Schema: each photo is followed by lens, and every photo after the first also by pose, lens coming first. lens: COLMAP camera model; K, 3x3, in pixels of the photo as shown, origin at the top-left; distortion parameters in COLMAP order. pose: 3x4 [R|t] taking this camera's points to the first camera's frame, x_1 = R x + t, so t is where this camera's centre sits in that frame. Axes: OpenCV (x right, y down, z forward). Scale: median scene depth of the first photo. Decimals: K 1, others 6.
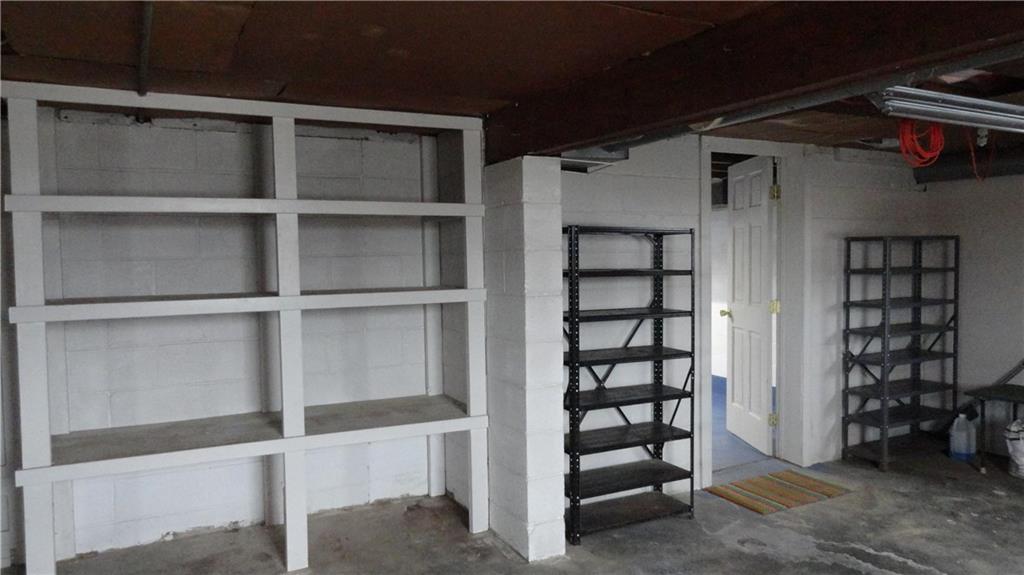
lens RADIAL K [[716.8, 0, 517.3], [0, 716.8, 285.0], [0, 0, 1]] dist [0.004287, 0.006844]
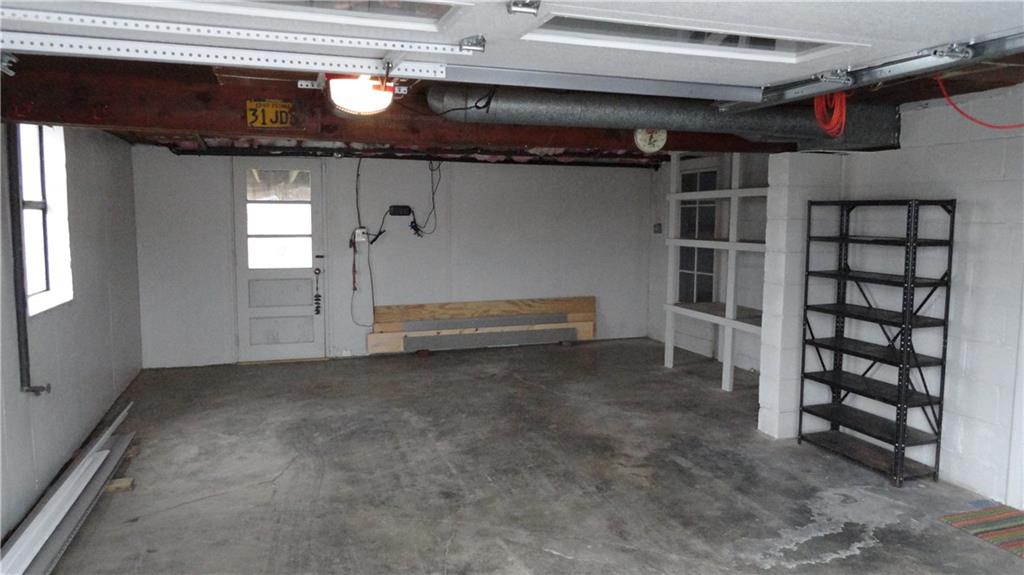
lens RADIAL K [[716.8, 0, 516.2], [0, 716.8, 286.0], [0, 0, 1]] dist [0.004287, 0.006844]
pose [[-0.178758, 0.091001, -0.979676, 1.413670], [-0.064149, 0.992517, 0.103899, -0.025768], [0.981800, 0.081418, -0.171583, 0.687159]]
